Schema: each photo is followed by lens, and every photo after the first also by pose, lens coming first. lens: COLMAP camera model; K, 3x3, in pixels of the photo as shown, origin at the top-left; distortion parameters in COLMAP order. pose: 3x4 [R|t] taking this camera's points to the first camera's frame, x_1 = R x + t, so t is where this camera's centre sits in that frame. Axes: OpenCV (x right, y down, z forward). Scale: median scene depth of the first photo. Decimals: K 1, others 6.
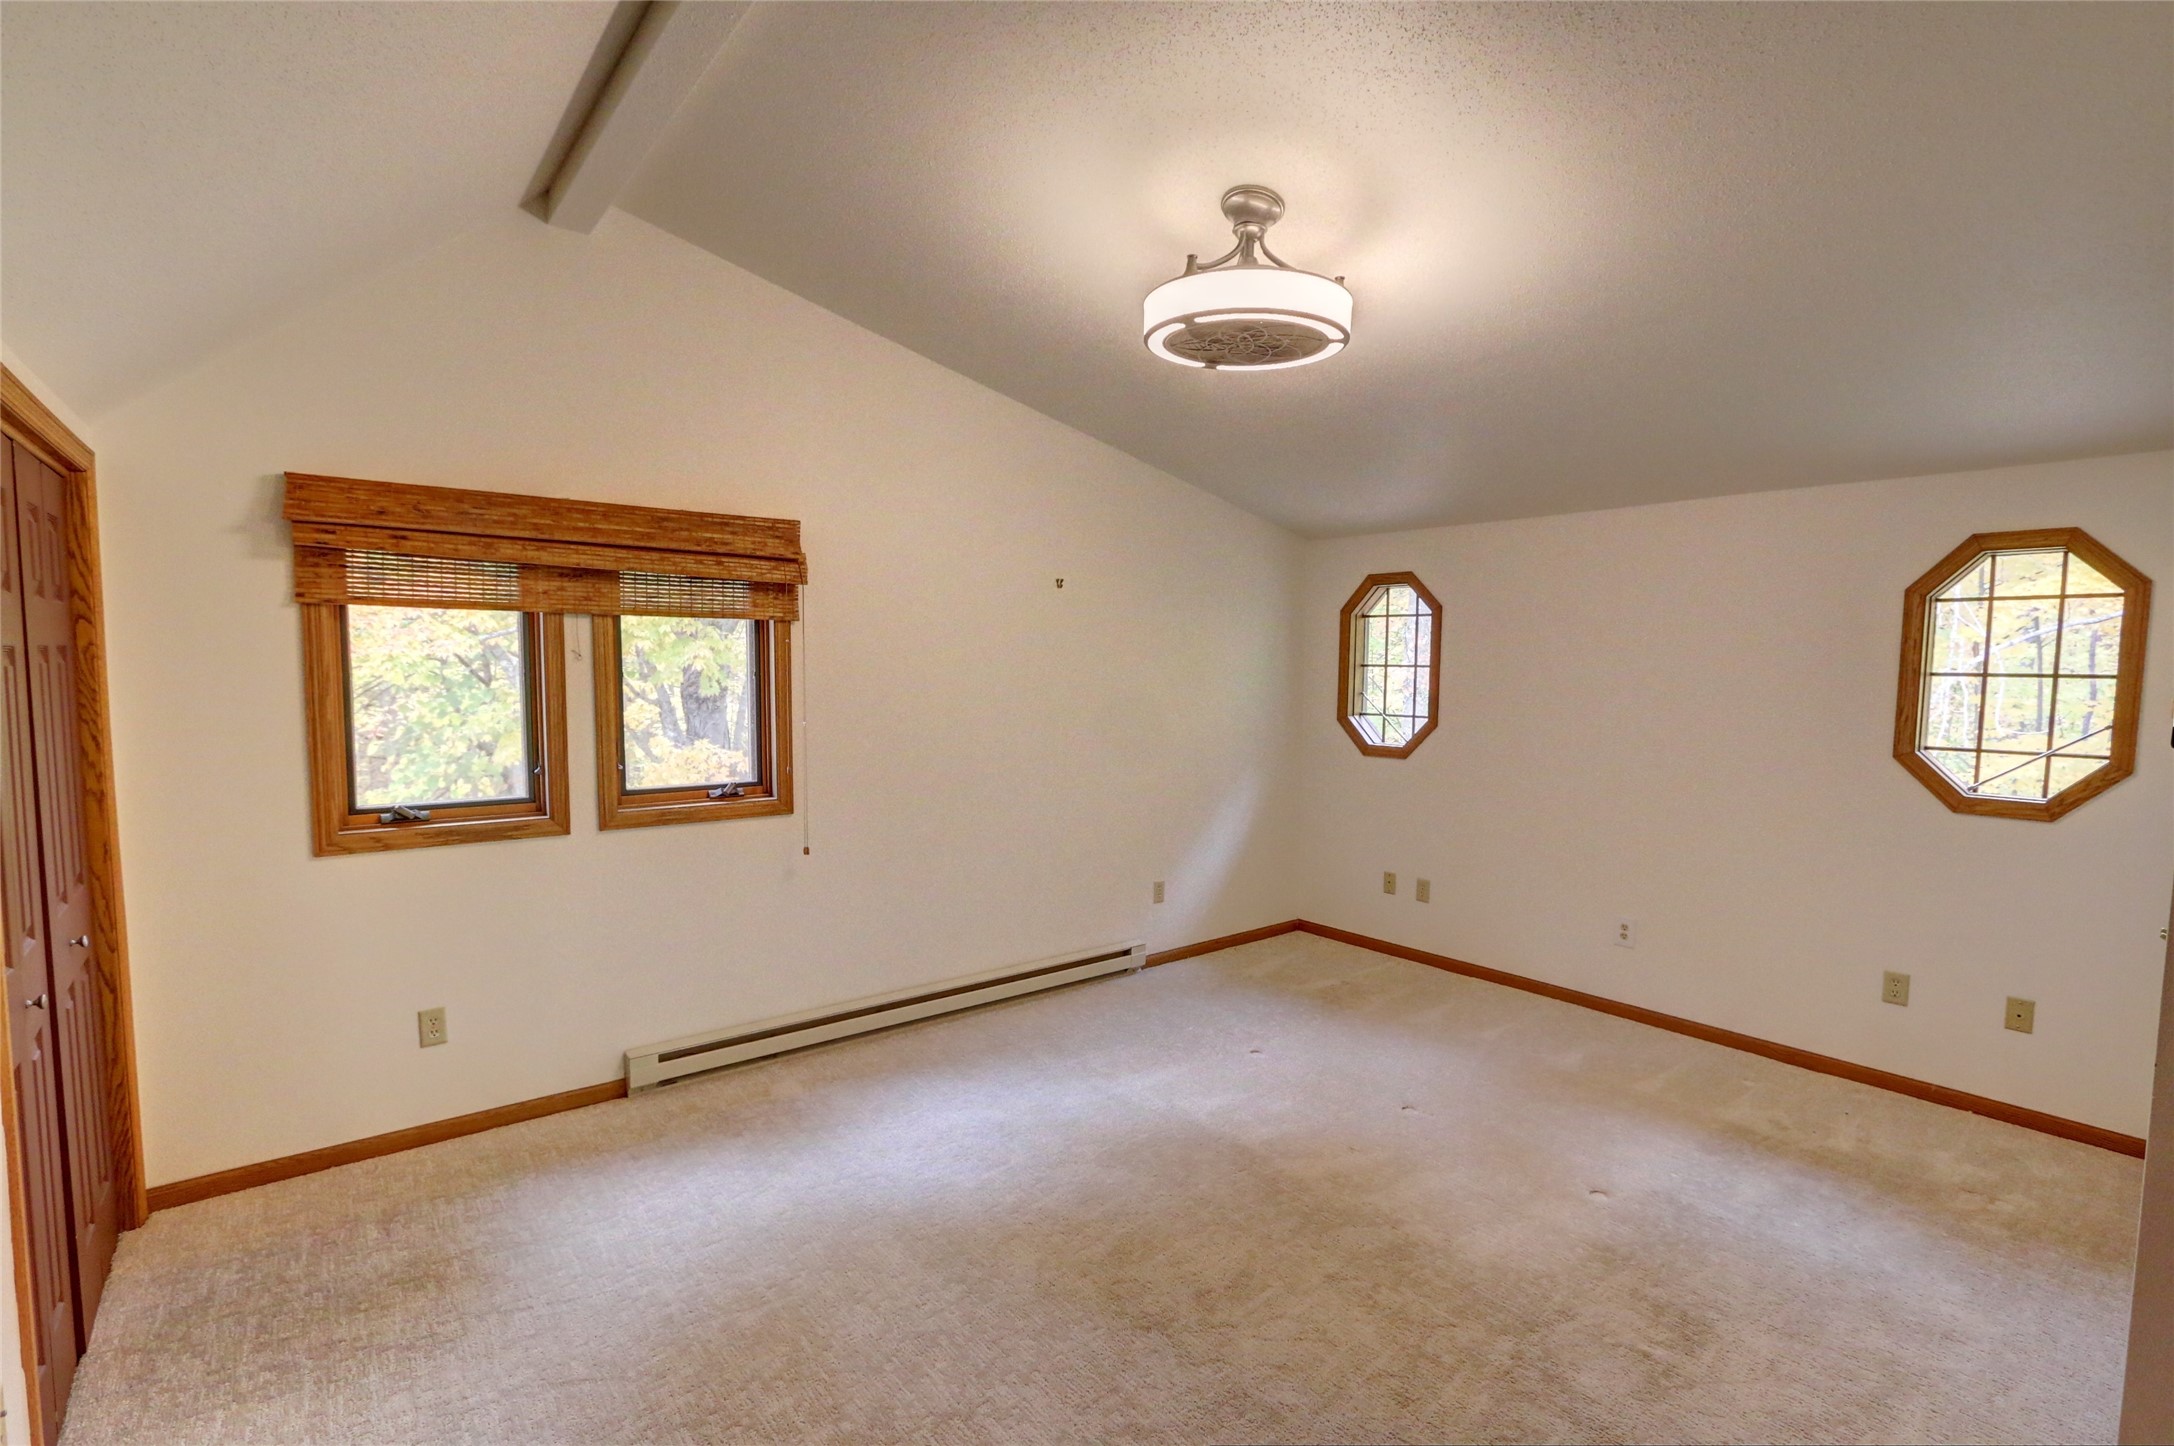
lens RADIAL K [[1002.5, 0, 1086.4], [0, 1002.5, 733.6], [0, 0, 1]] dist [-0.016162, 0.001141]
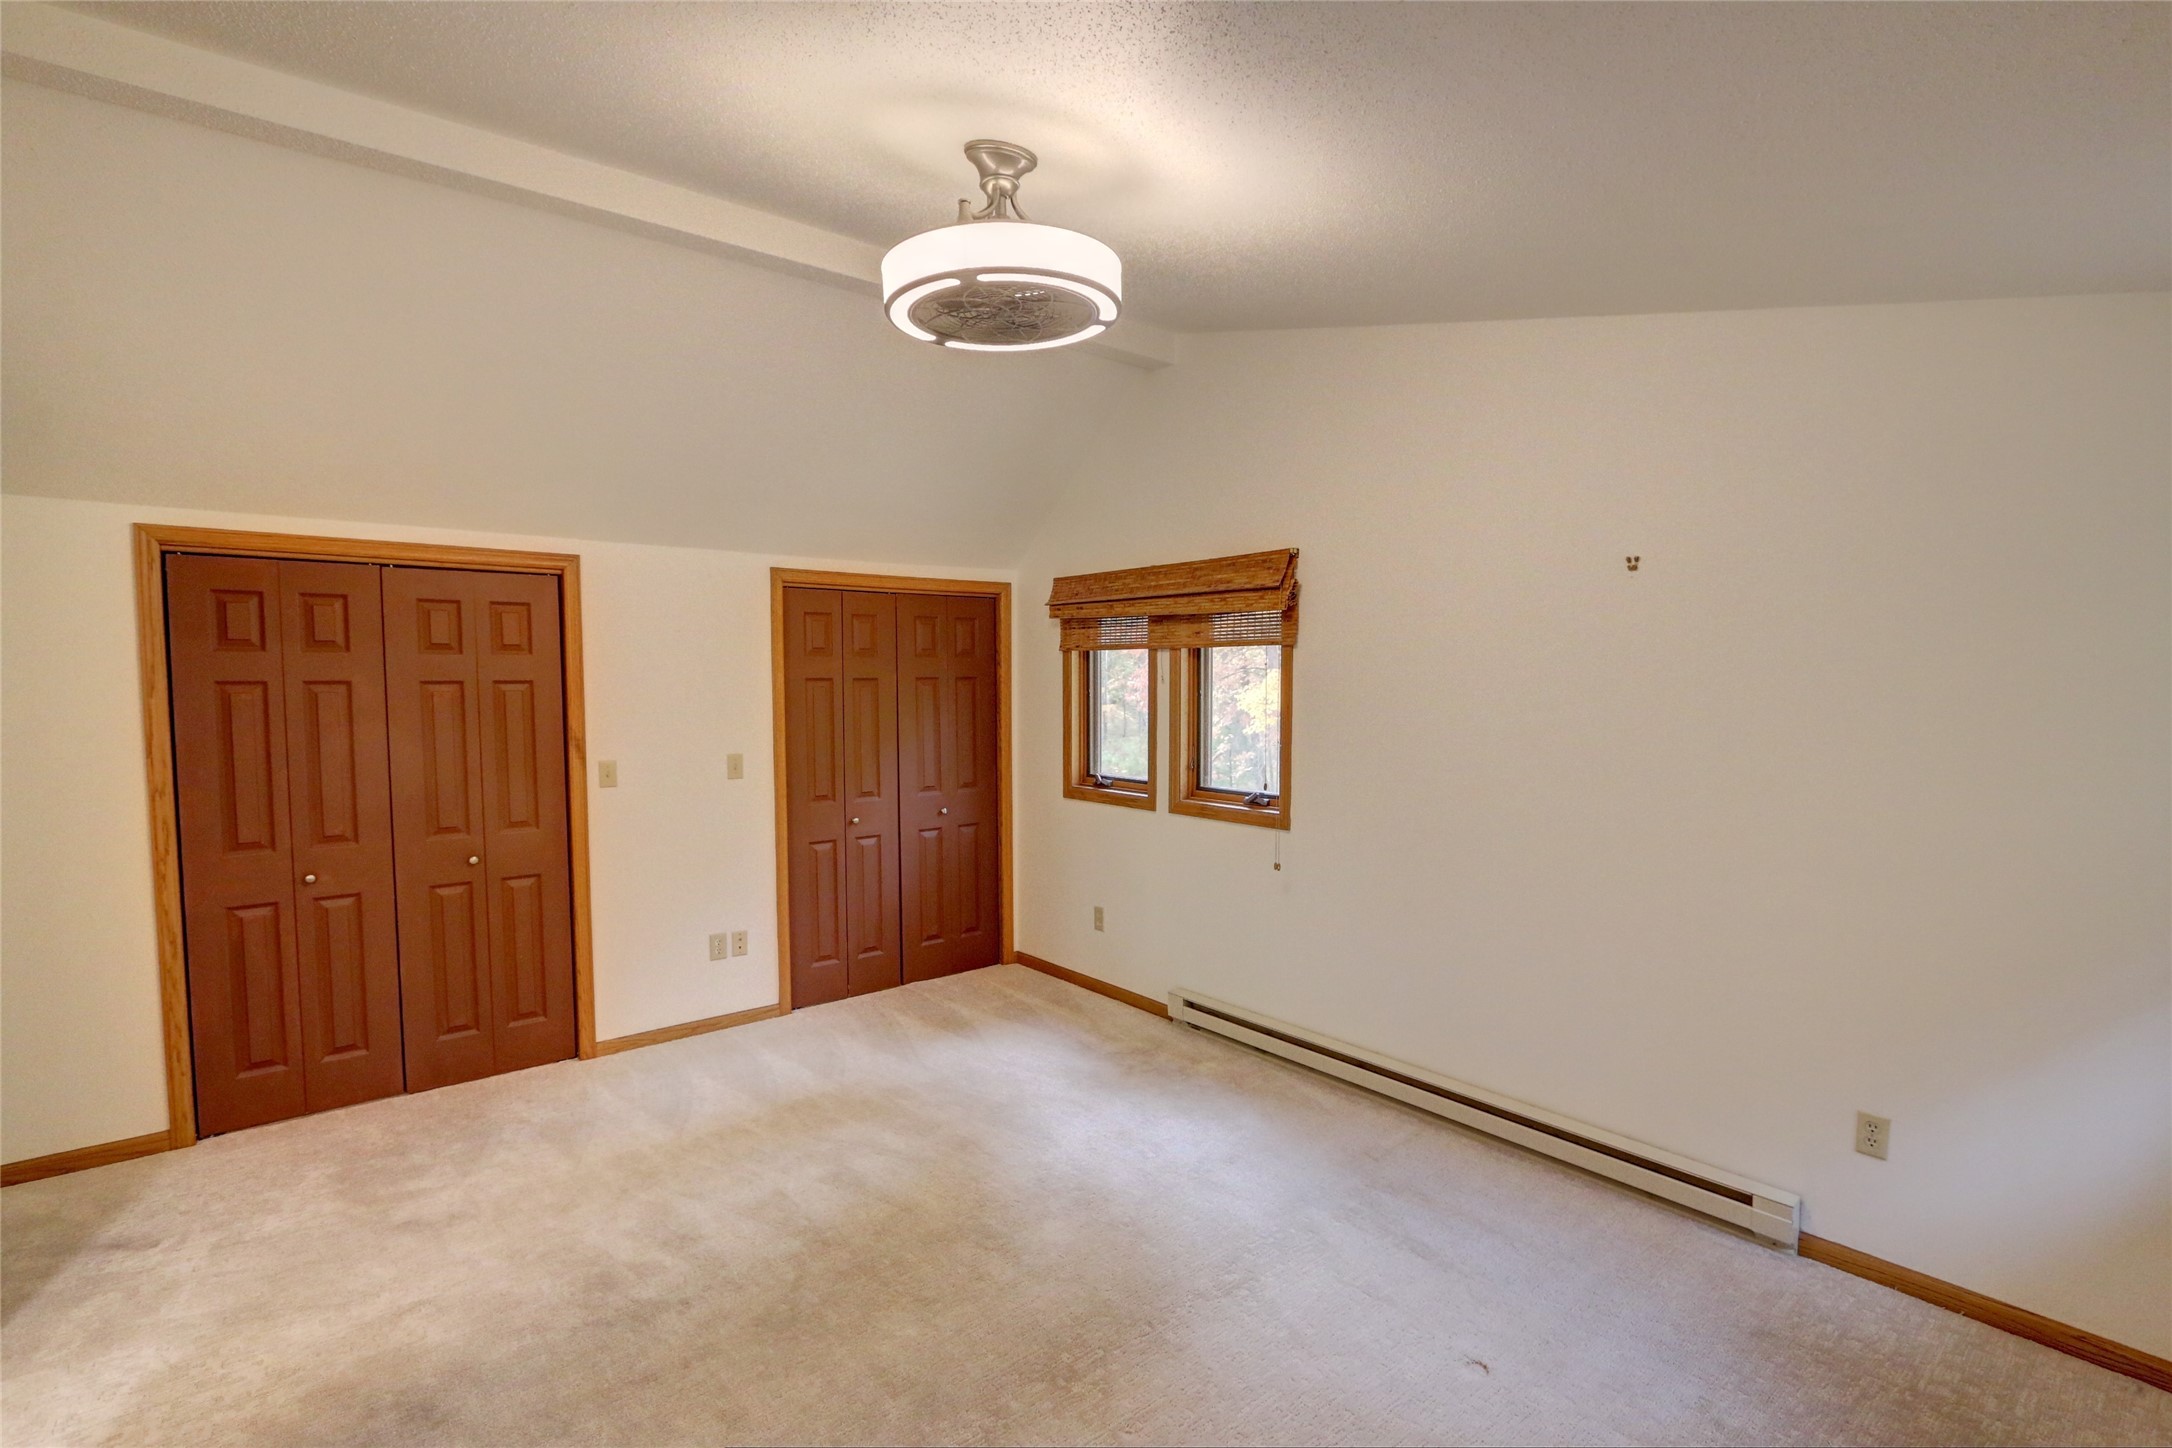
lens RADIAL K [[1001.6, 0, 1085.4], [0, 1001.6, 734.6], [0, 0, 1]] dist [-0.016162, 0.001141]
pose [[0.016263, 0.046962, -0.998764, 0.806255], [-0.071519, 0.996392, 0.045686, -0.056340], [0.997307, 0.070688, 0.019563, 0.836135]]
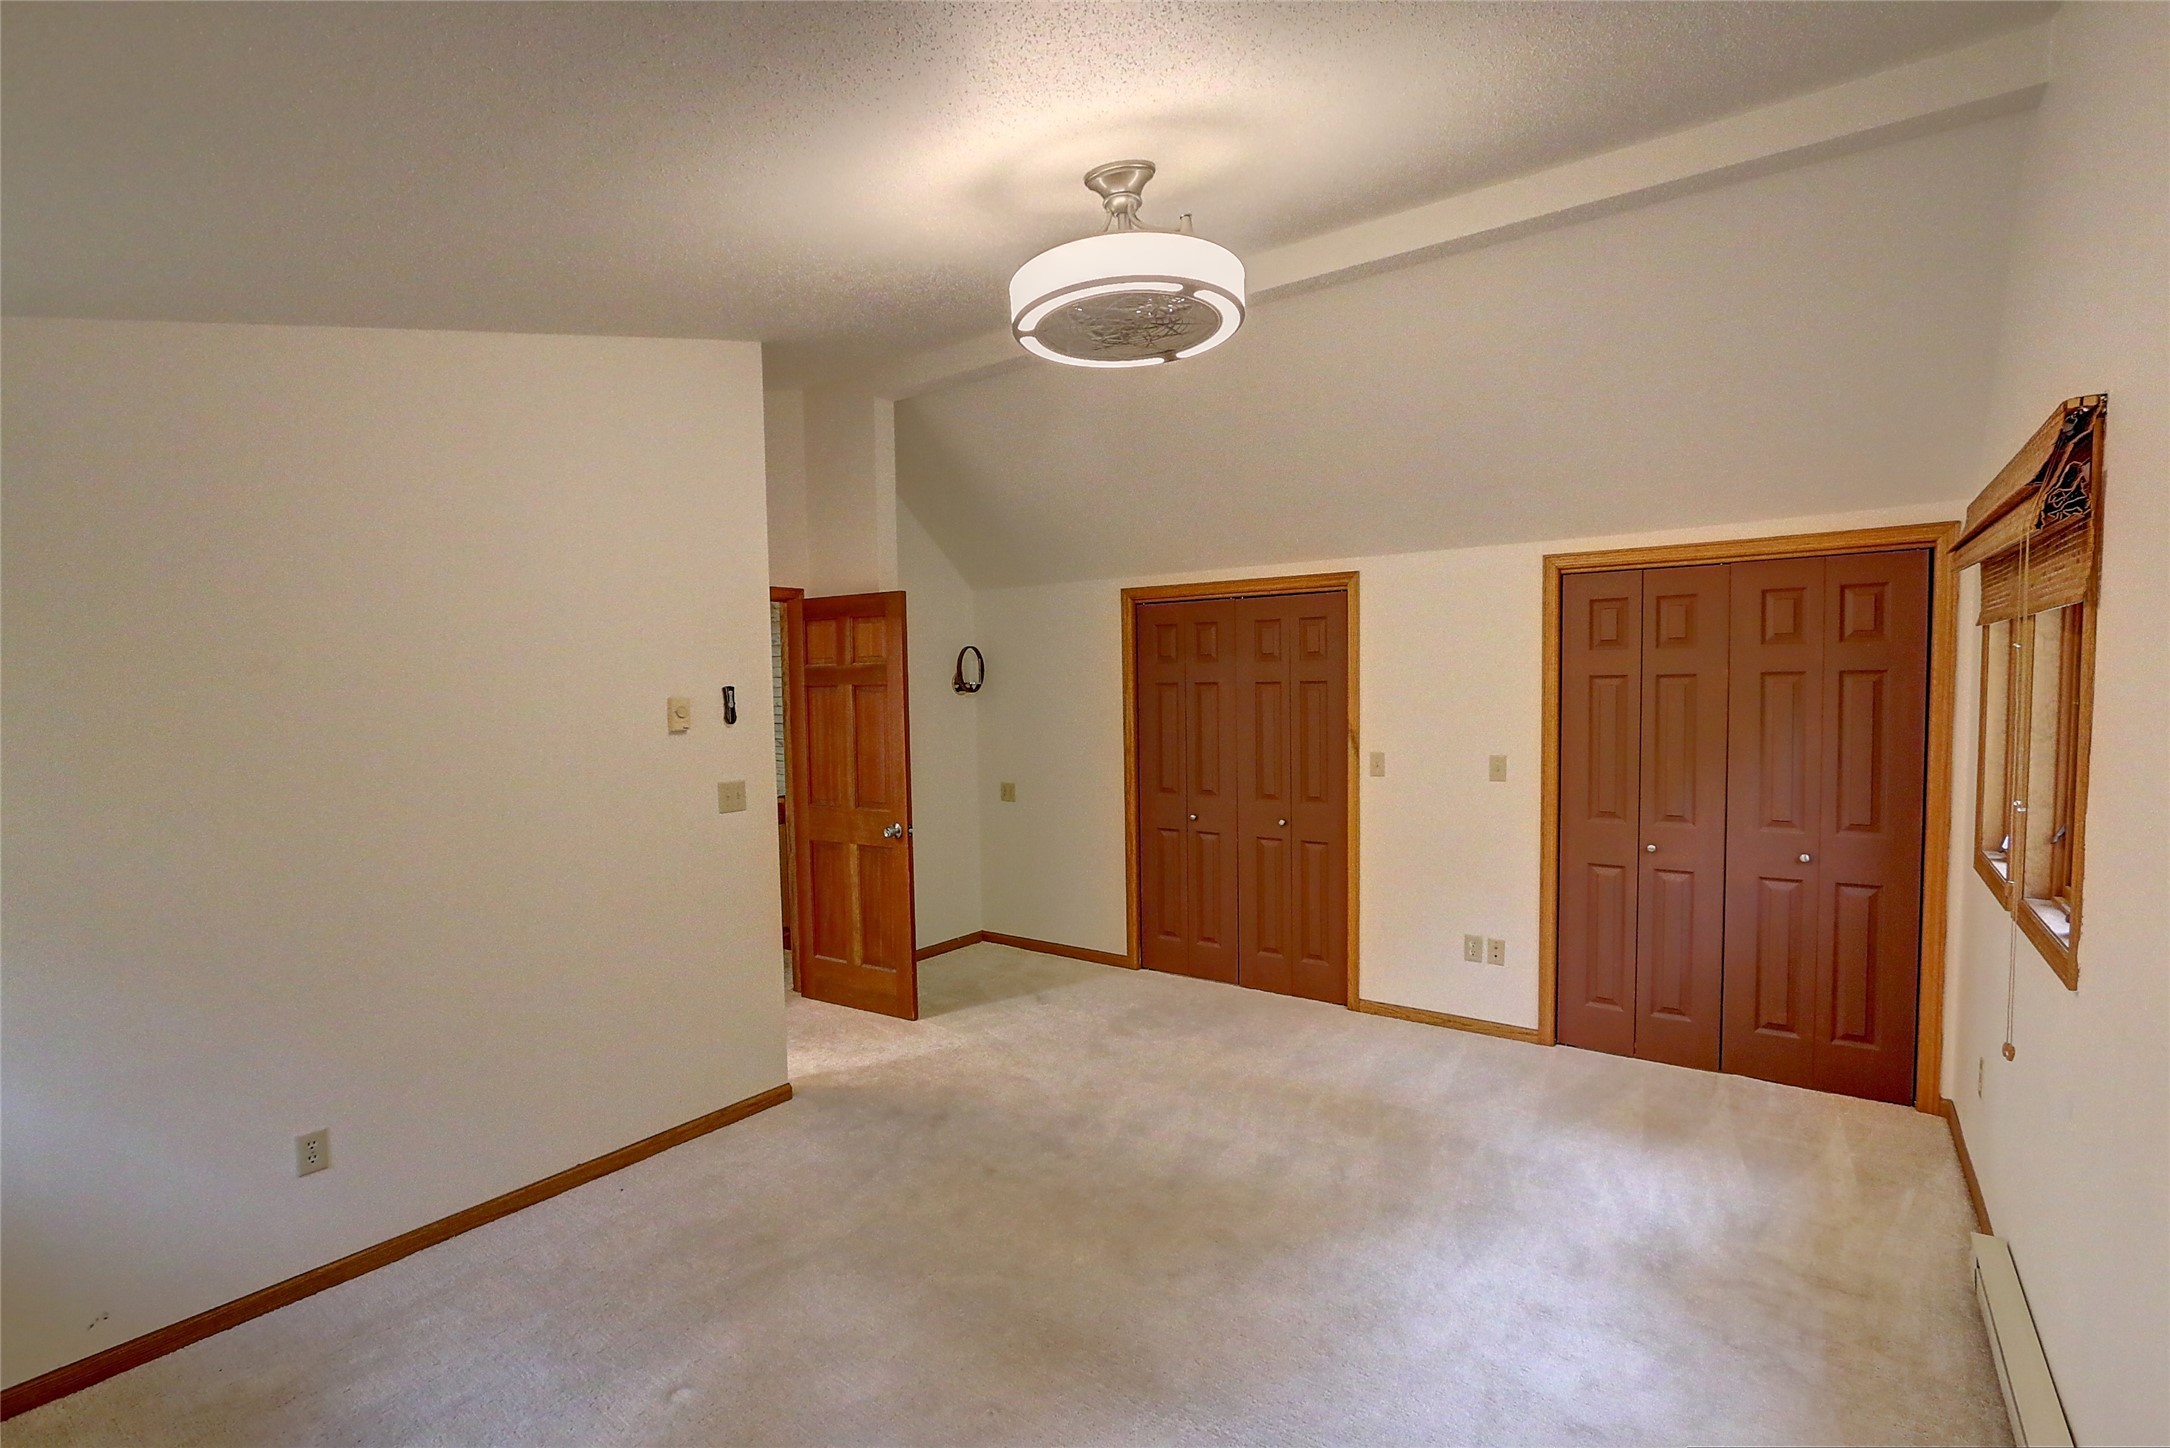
lens RADIAL K [[991.8, 0, 1085.4], [0, 991.8, 734.4], [0, 0, 1]] dist [-0.021705, 0.004852]
pose [[-0.965337, 0.021391, -0.260128, 0.331902], [-0.010645, 0.992580, 0.121128, -0.108912], [0.260789, 0.119699, -0.957947, 1.445520]]
